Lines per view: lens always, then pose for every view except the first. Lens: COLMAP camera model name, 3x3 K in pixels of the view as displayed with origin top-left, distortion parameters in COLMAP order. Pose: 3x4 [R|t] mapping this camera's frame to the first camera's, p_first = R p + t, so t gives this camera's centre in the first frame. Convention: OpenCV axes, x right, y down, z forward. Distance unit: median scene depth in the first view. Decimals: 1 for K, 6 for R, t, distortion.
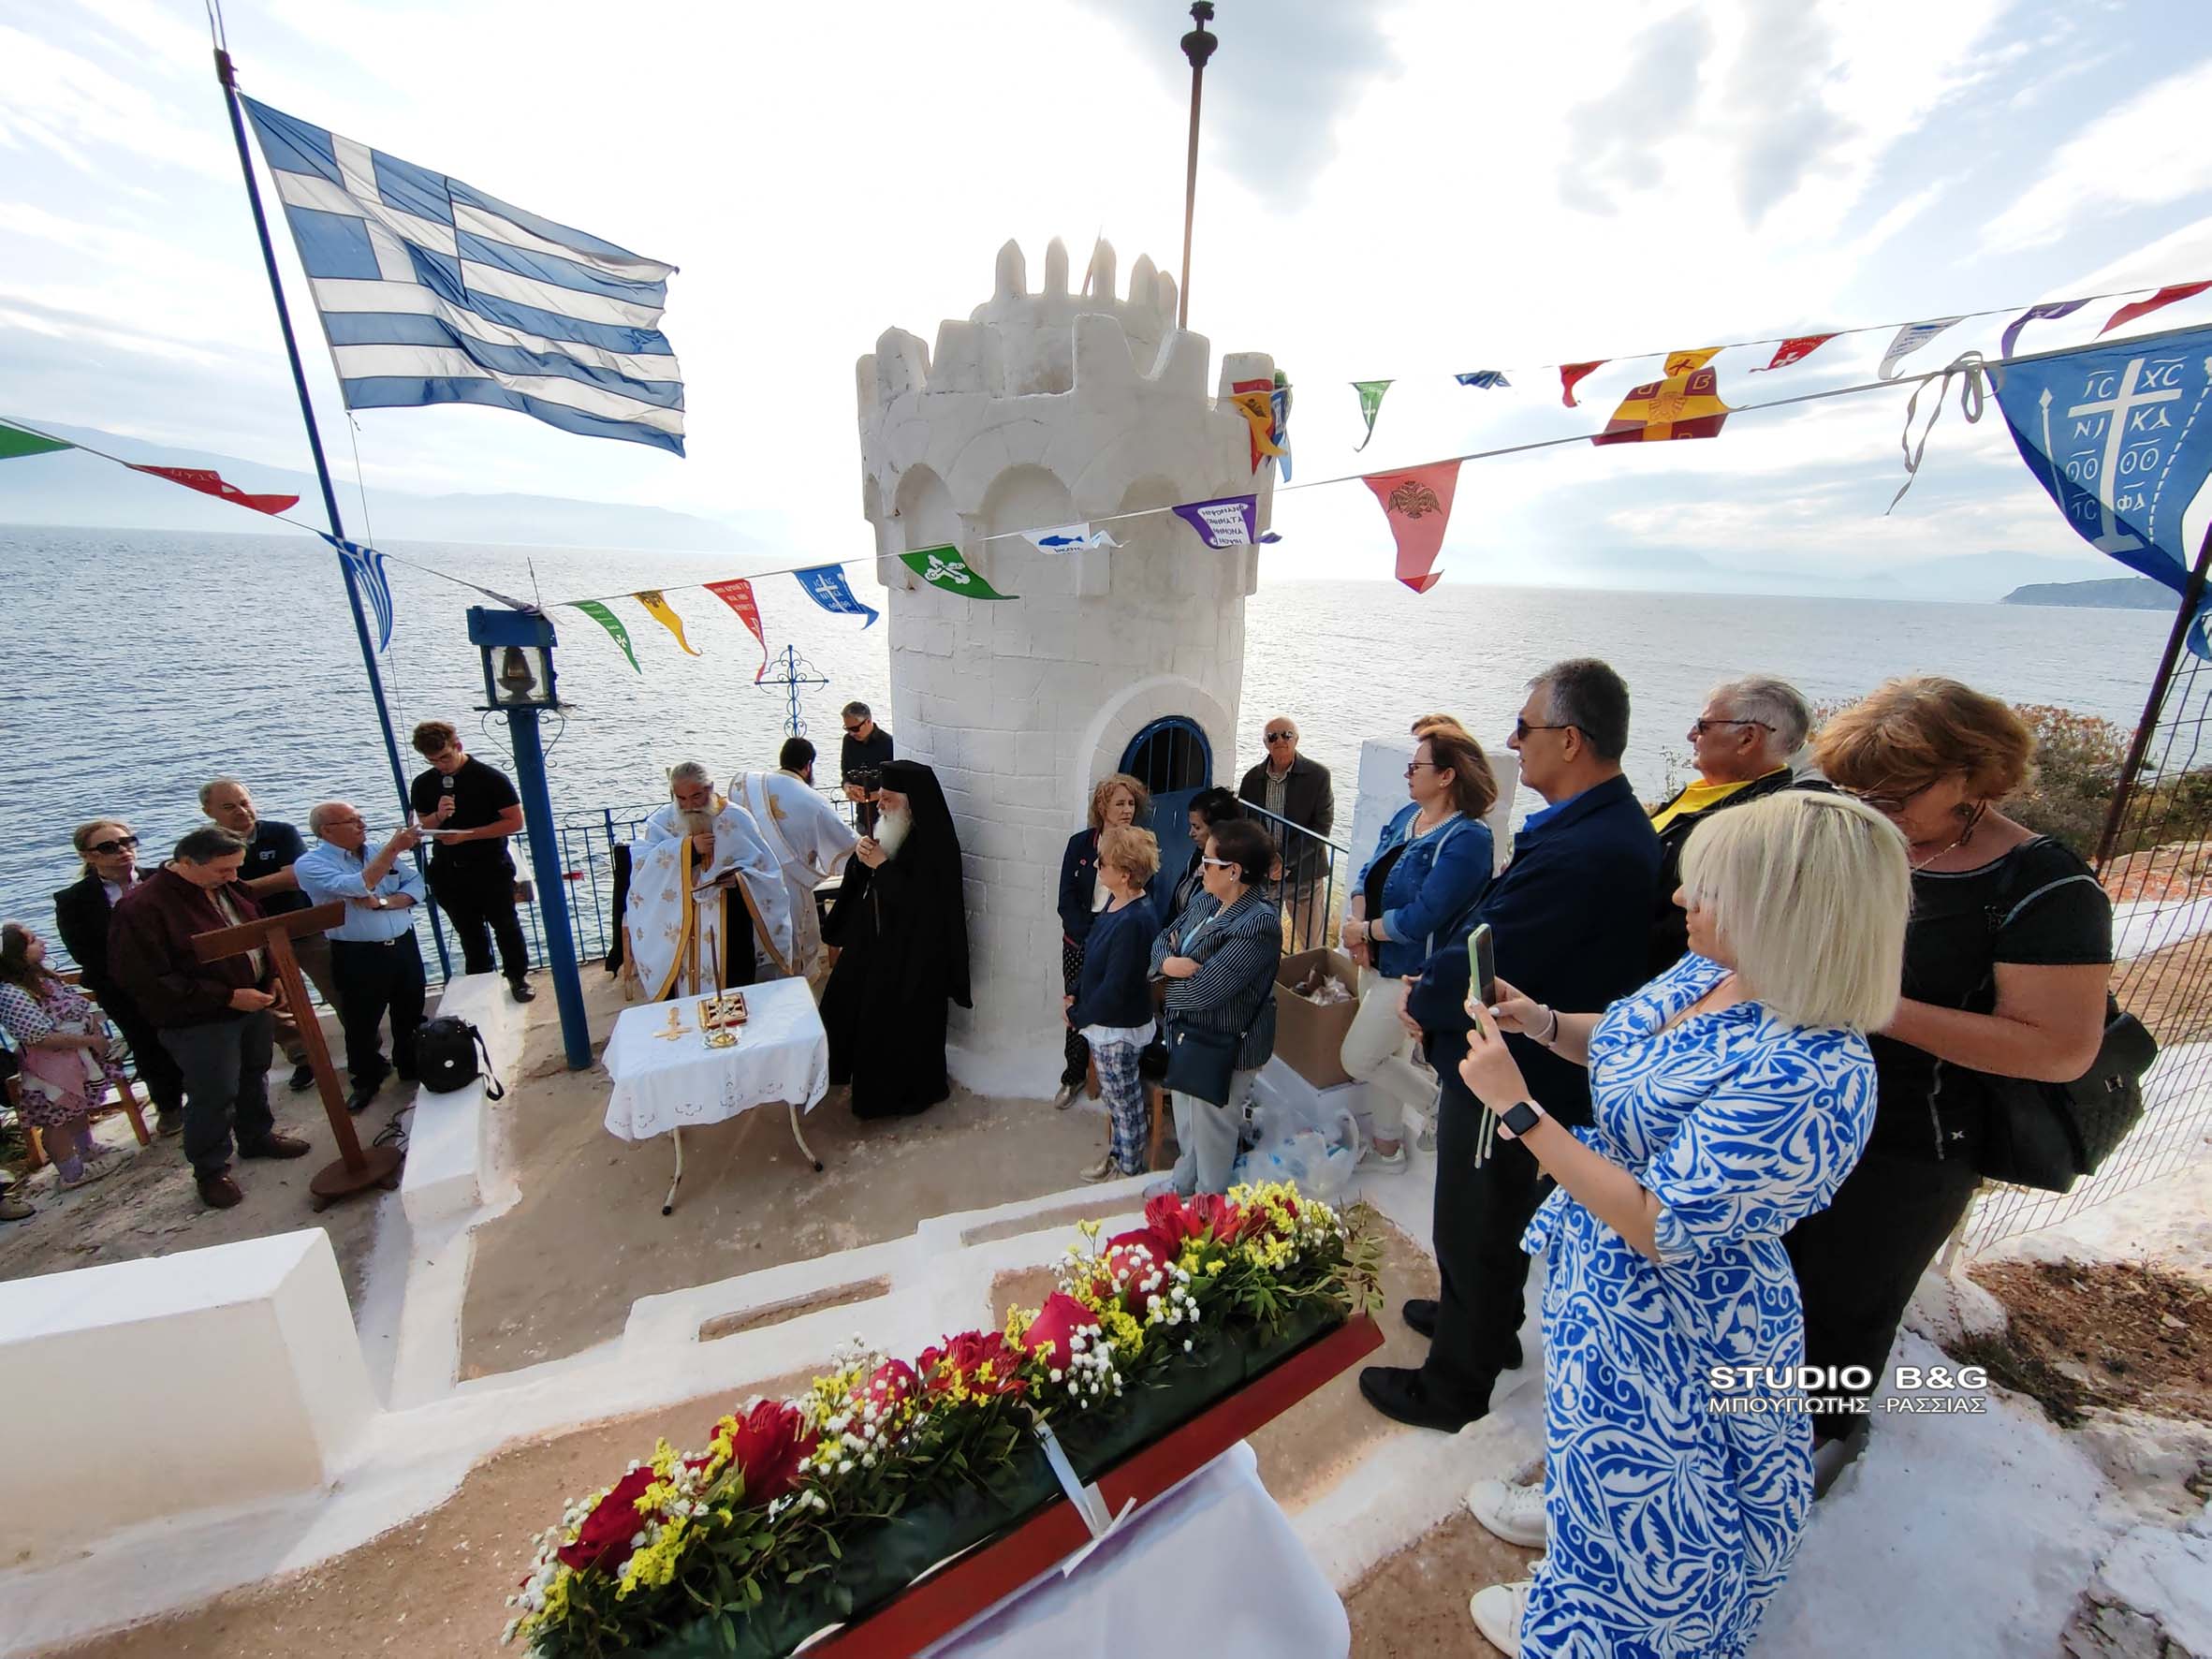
lens RADIAL K [[868.7, 0, 1114.9], [0, 868.7, 835.3], [0, 0, 1]] dist [0.013240, -0.002555]
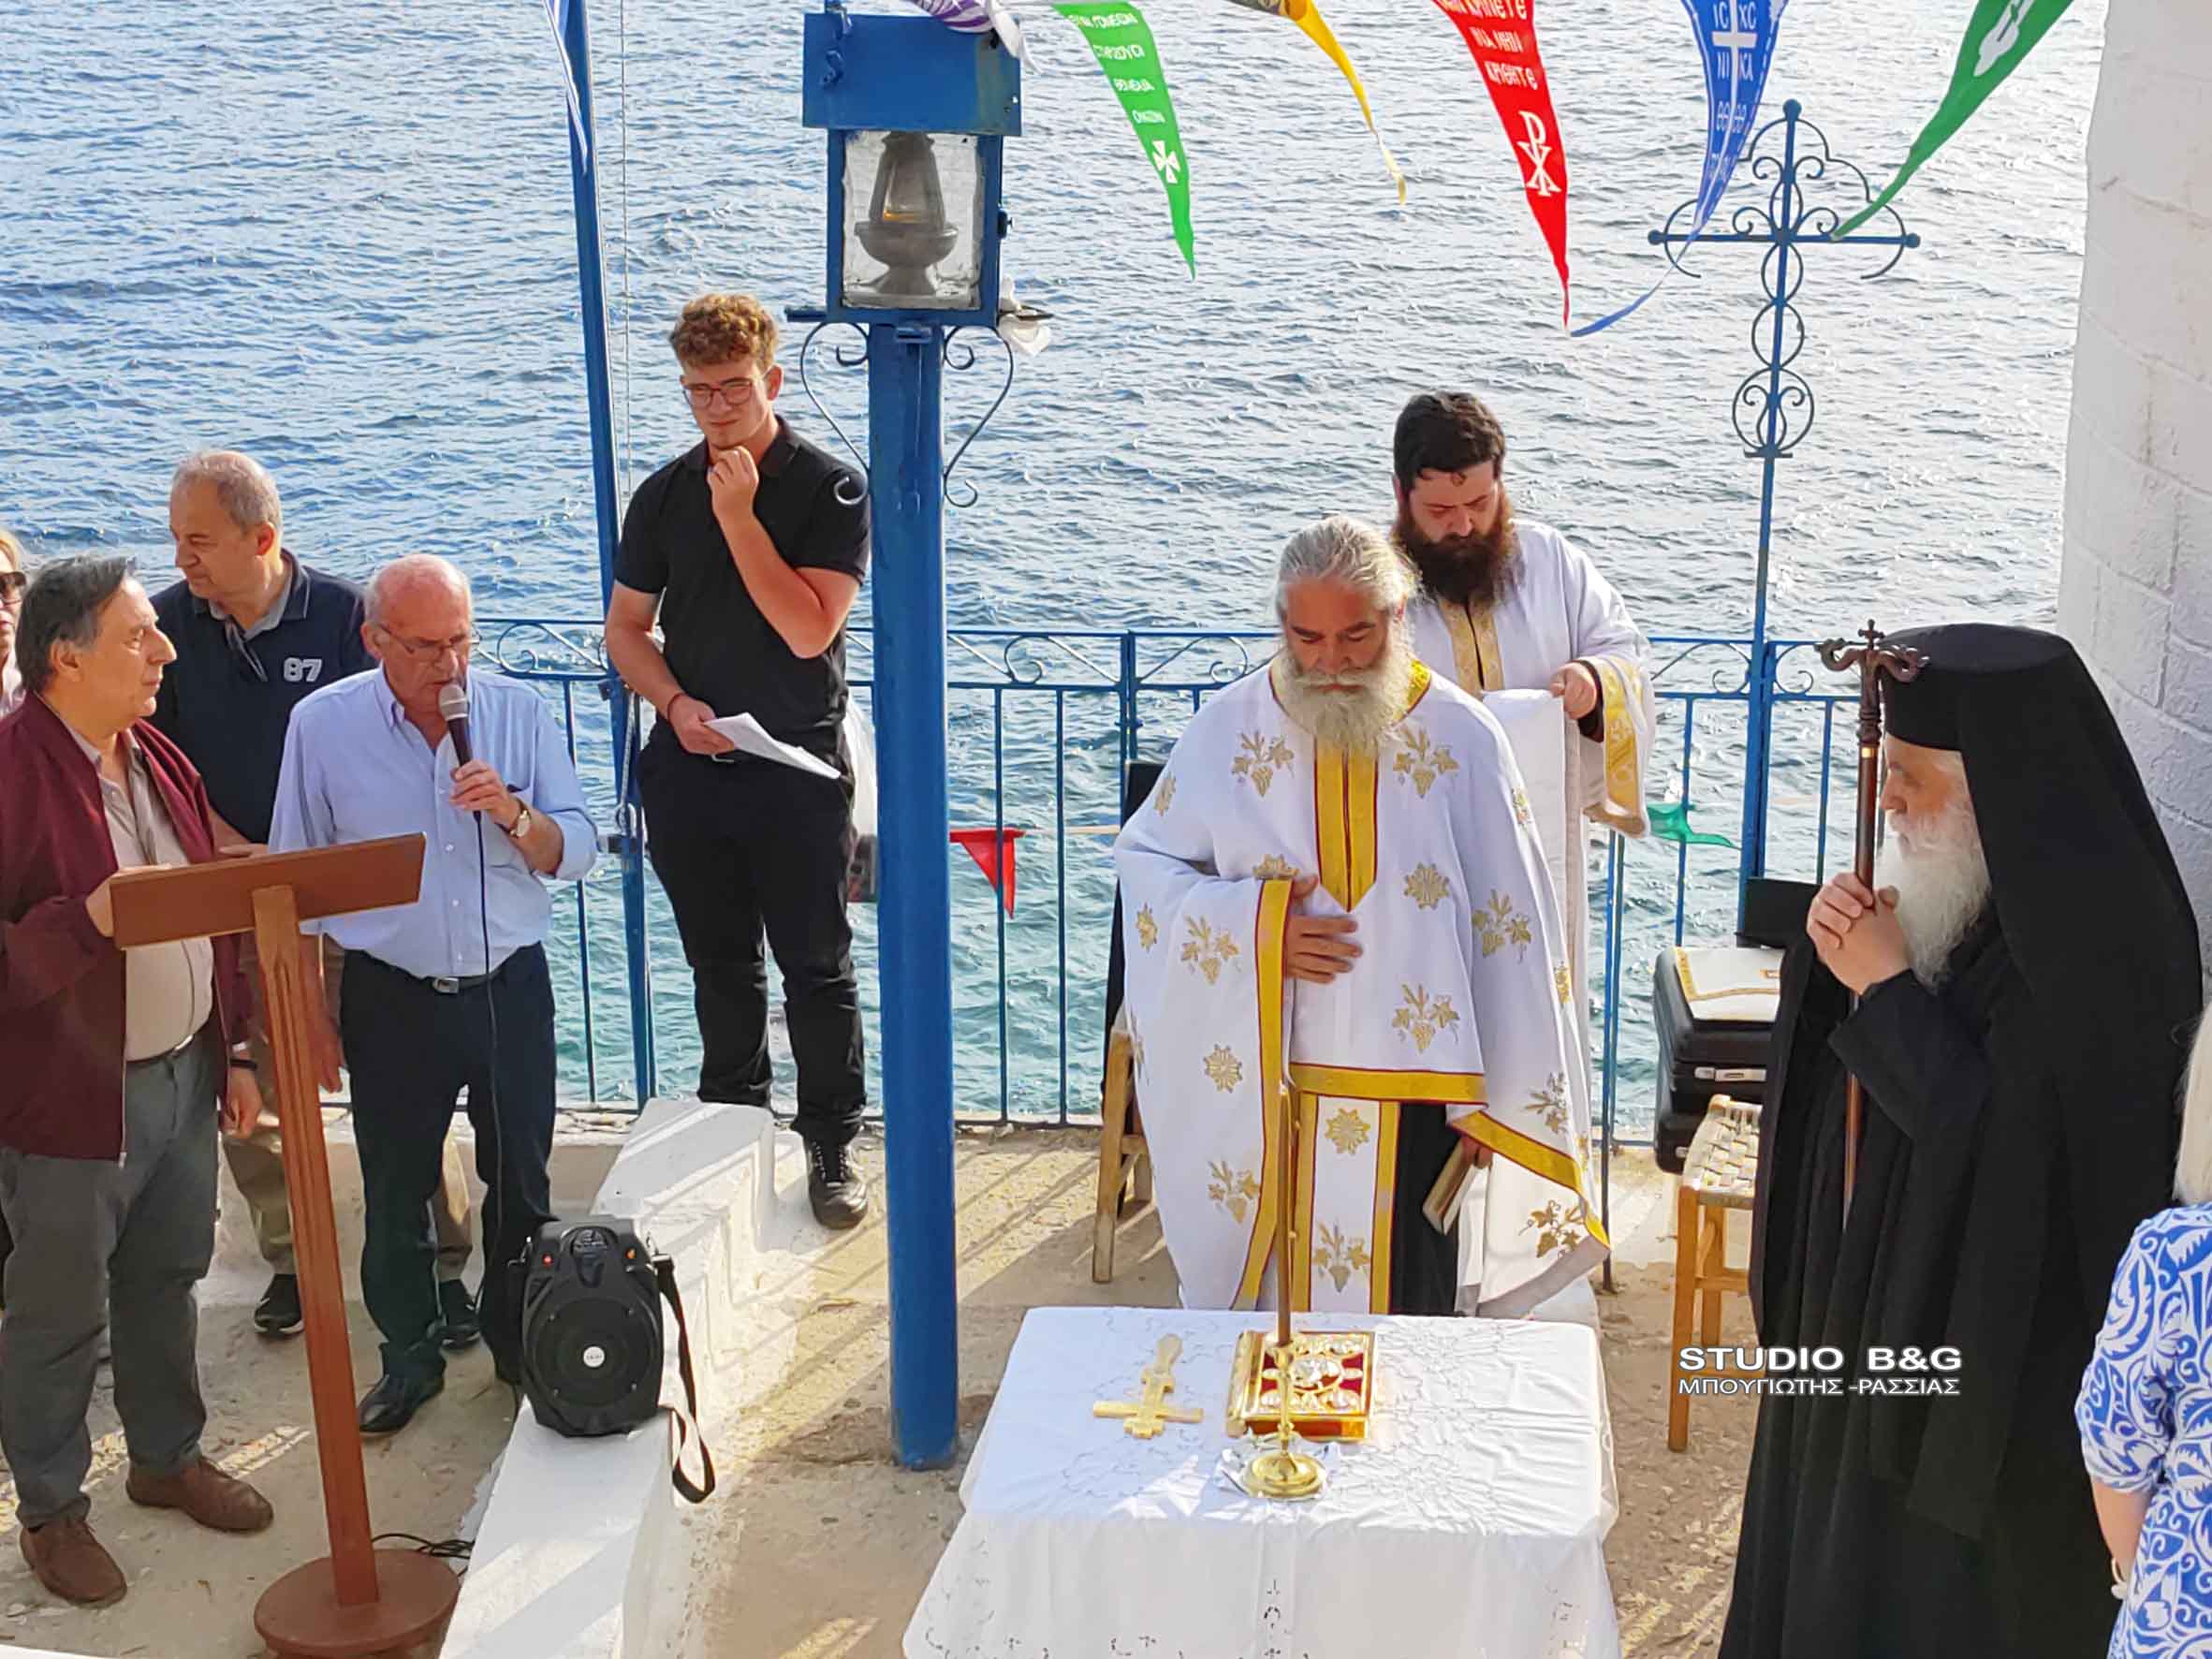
lens RADIAL K [[3904.1, 0, 1124.5], [0, 3904.1, 832.9], [0, 0, 1]] dist [0.061898, 0.000000]
pose [[0.836602, 0.144280, -0.528470, 0.170868], [-0.136826, 0.989152, 0.053449, -0.045362], [0.530449, 0.027593, 0.847268, -0.165319]]
